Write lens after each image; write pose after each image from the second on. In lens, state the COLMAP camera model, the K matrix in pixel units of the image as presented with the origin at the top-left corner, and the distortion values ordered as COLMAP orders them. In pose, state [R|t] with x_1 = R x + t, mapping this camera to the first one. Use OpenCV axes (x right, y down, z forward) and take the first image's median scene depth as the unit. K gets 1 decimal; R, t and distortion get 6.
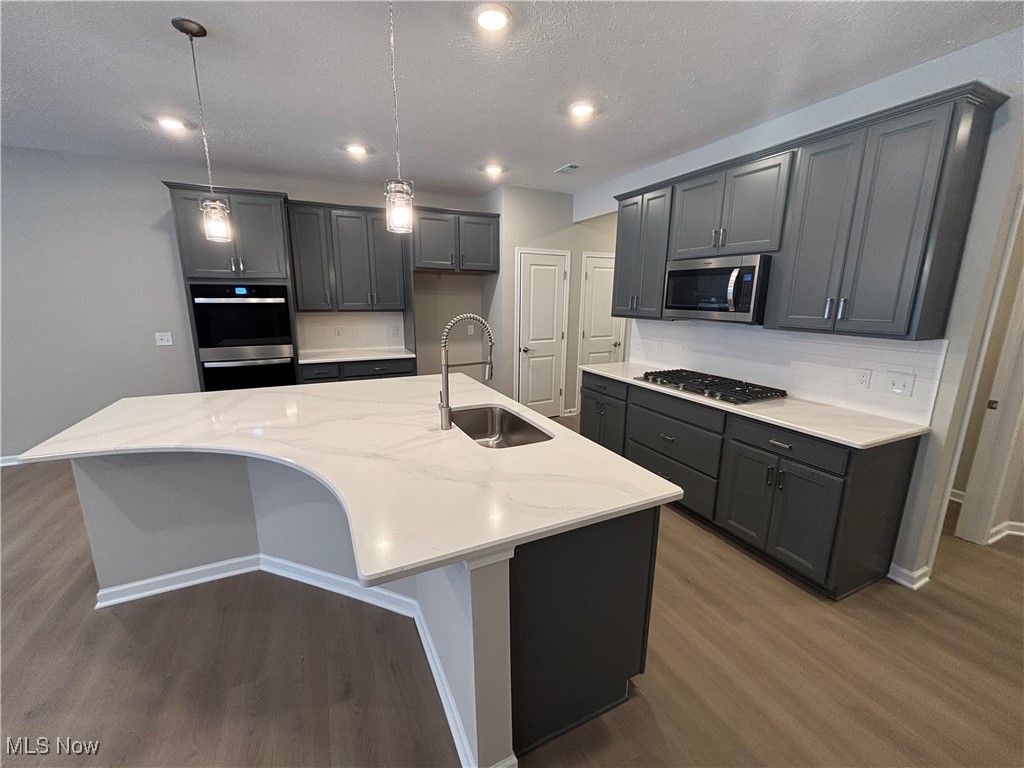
lens RADIAL K [[408.7, 0, 512.0], [0, 408.7, 384.0], [0, 0, 1]] dist [0.001274, 0.000083]
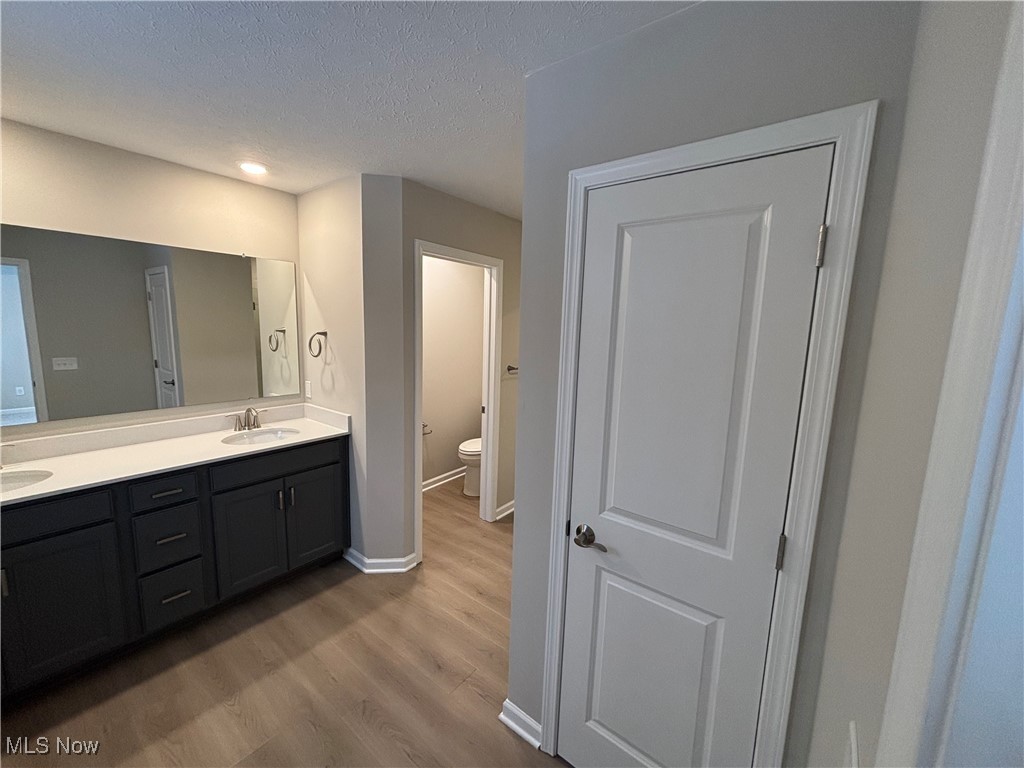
lens RADIAL K [[408.7, 0, 512.0], [0, 408.7, 384.0], [0, 0, 1]] dist [0.001274, 0.000083]
pose [[0.446018, 0.135890, -0.884648, 0.316085], [-0.218595, 0.975013, 0.039561, -0.241301], [0.867919, 0.175735, 0.464579, 1.072776]]
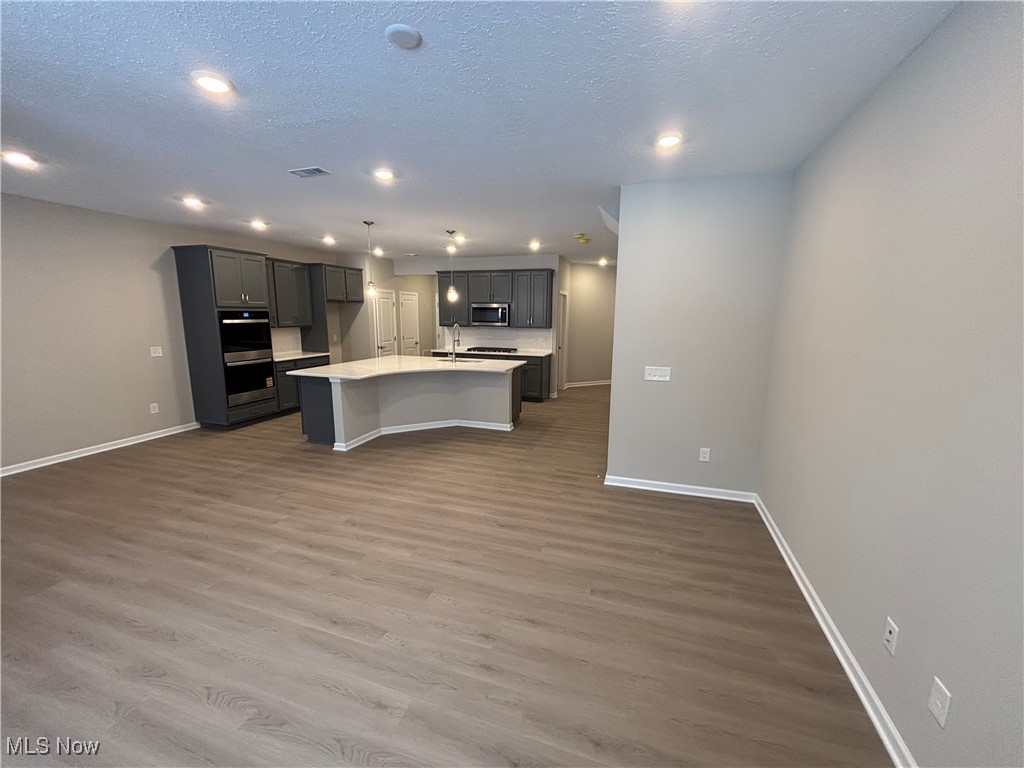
lens RADIAL K [[408.7, 0, 512.0], [0, 408.7, 384.0], [0, 0, 1]] dist [0.001274, 0.000083]
pose [[0.691163, -0.123888, 0.712001, -1.089773], [0.148333, 0.988541, 0.028014, 0.132515], [-0.707312, 0.086251, 0.701620, -0.754048]]
